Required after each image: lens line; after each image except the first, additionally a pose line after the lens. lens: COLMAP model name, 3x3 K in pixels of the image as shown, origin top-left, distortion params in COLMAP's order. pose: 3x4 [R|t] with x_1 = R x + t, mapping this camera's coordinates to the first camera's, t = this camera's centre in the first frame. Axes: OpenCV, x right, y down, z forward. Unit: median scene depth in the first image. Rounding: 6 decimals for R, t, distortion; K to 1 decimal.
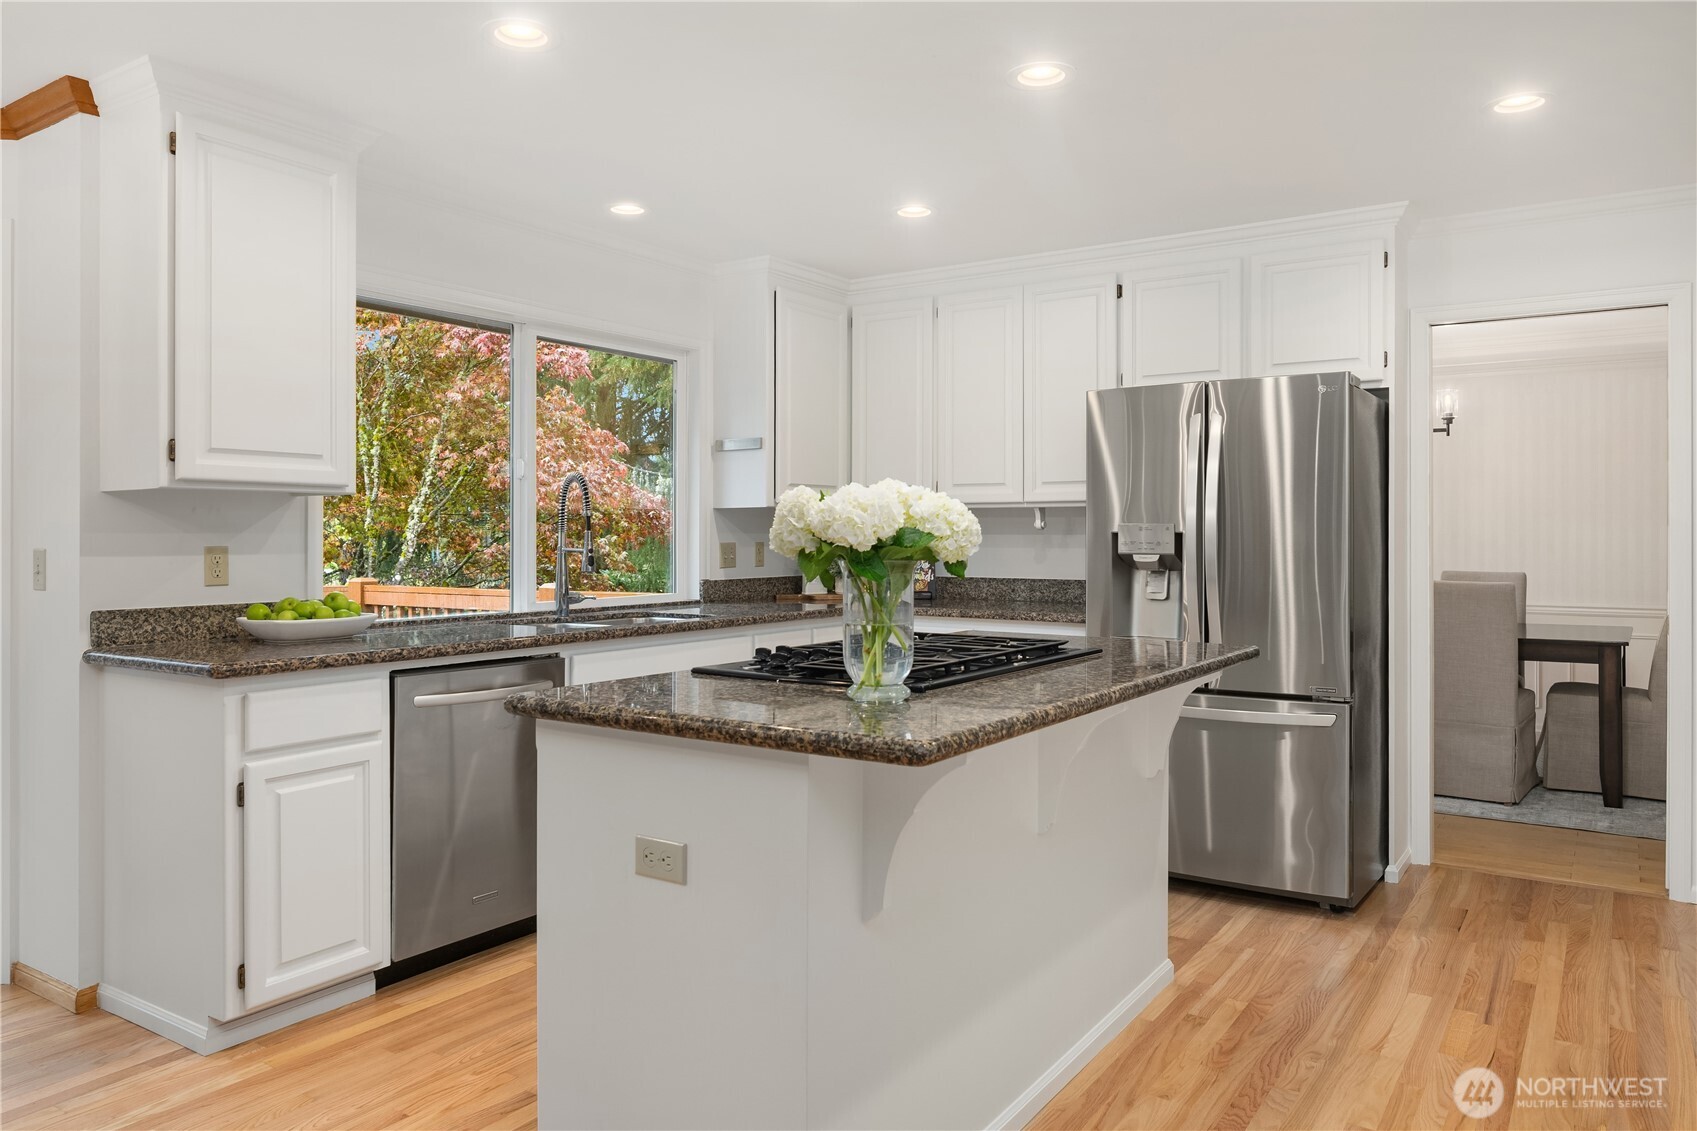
lens RADIAL K [[1157.0, 0, 846.8], [0, 1157.0, 540.7], [0, 0, 1]] dist [-0.003867, 0.000920]
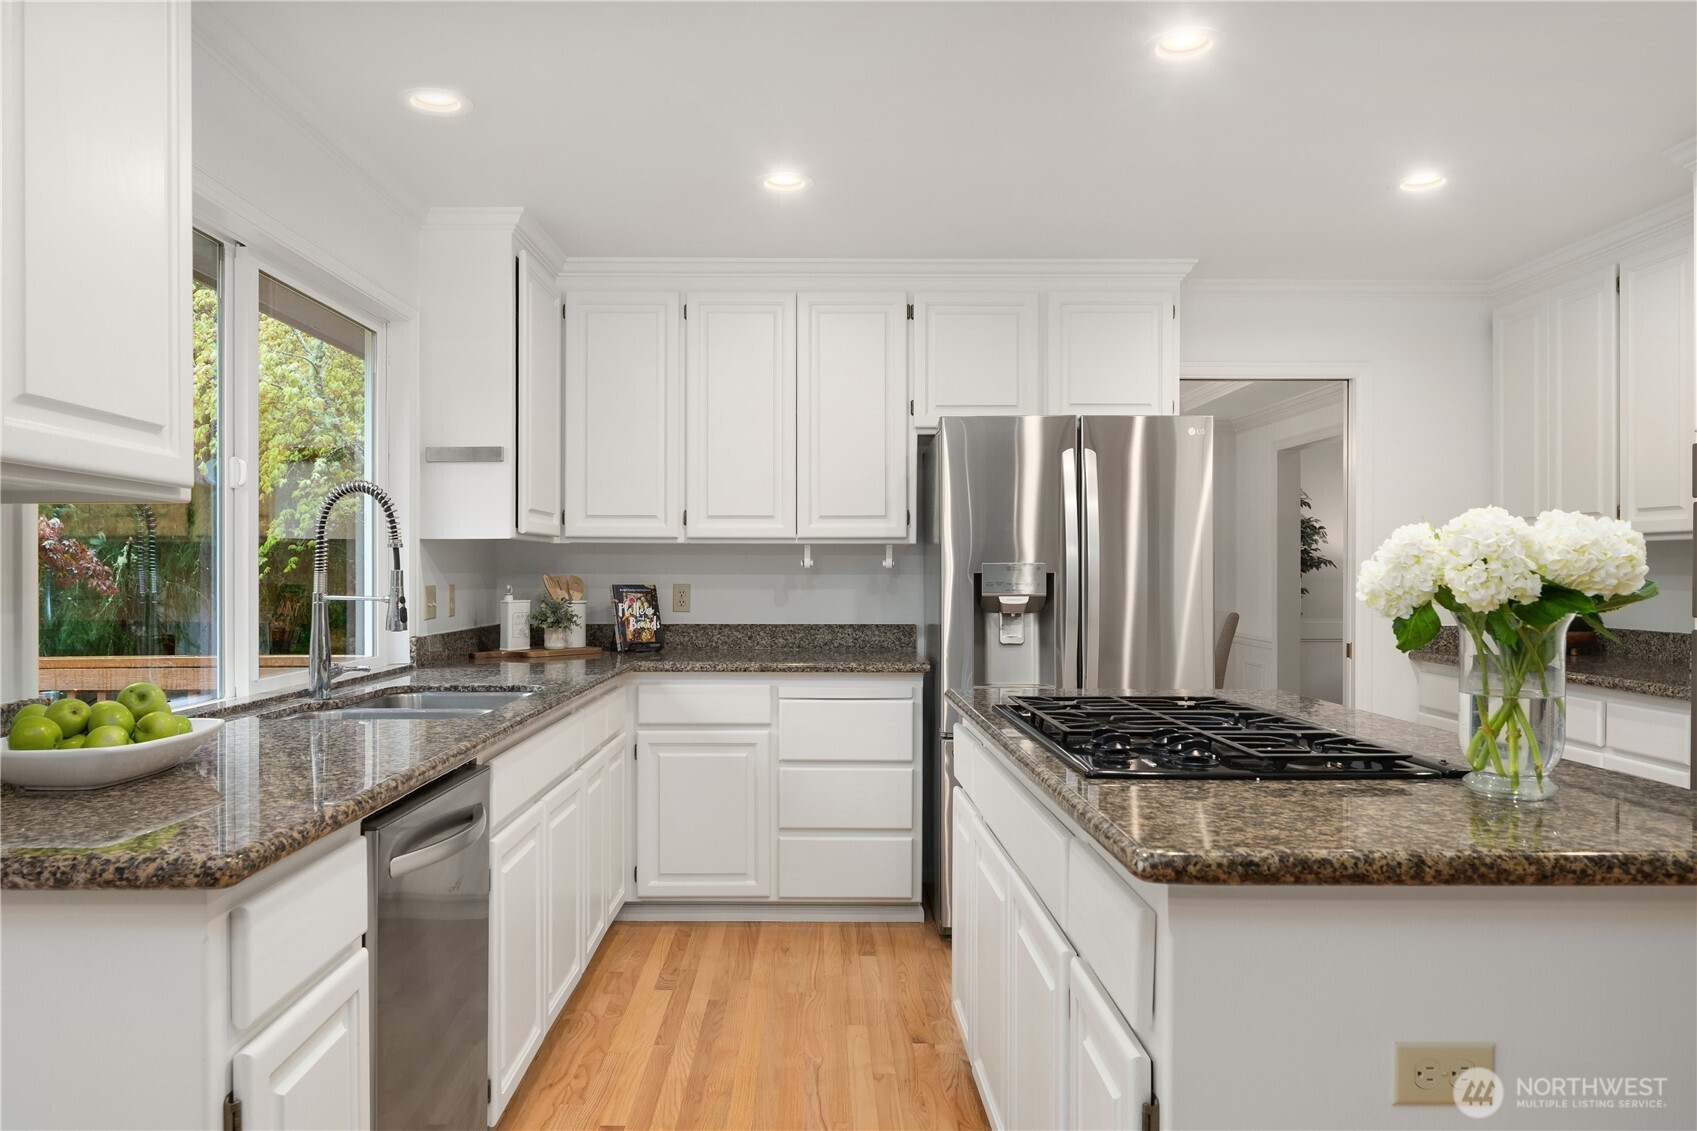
lens RADIAL K [[1174.0, 0, 808.7], [0, 1174.0, 565.6], [0, 0, 1]] dist [-0.003608, -0.001363]
pose [[0.833958, 0.001653, 0.551826, -0.334931], [0.002659, 0.999972, -0.007014, -0.005649], [-0.551822, 0.007317, 0.833930, 0.250218]]
